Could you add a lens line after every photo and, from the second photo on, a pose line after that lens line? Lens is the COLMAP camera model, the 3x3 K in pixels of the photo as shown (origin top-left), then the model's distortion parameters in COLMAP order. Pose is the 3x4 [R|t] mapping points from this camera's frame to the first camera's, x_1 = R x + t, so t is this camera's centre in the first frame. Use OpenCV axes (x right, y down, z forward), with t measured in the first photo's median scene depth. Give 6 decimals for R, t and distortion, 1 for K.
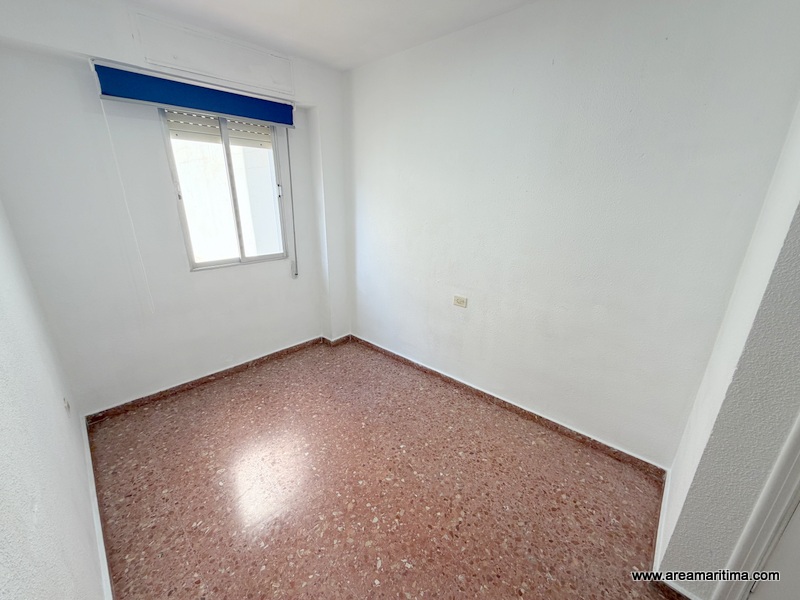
lens RADIAL K [[324.8, 0, 396.2], [0, 324.8, 299.1], [0, 0, 1]] dist [0.000486, -0.000195]
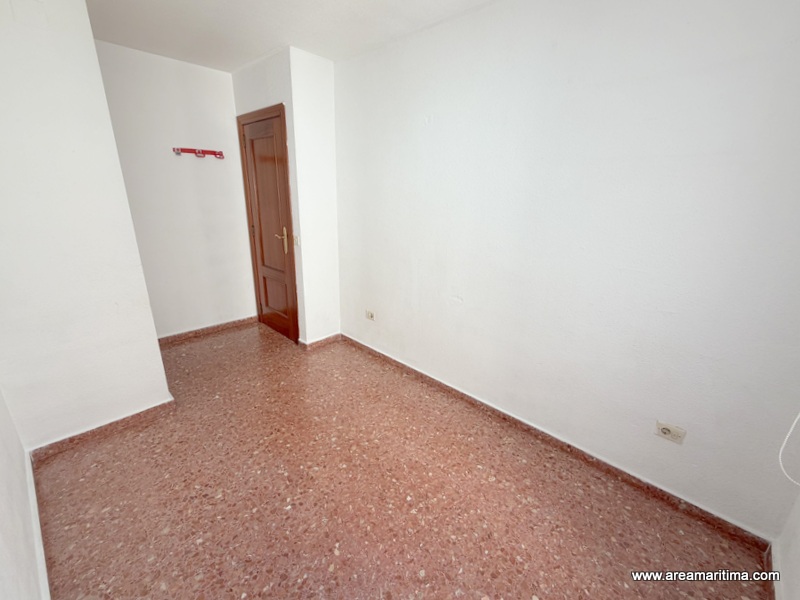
lens RADIAL K [[324.8, 0, 396.2], [0, 324.8, 299.1], [0, 0, 1]] dist [0.000486, -0.000195]
pose [[-0.999104, -0.030422, -0.029407, -0.227172], [-0.041912, 0.806904, 0.589194, -0.464191], [0.005804, 0.589899, -0.807456, 1.525502]]
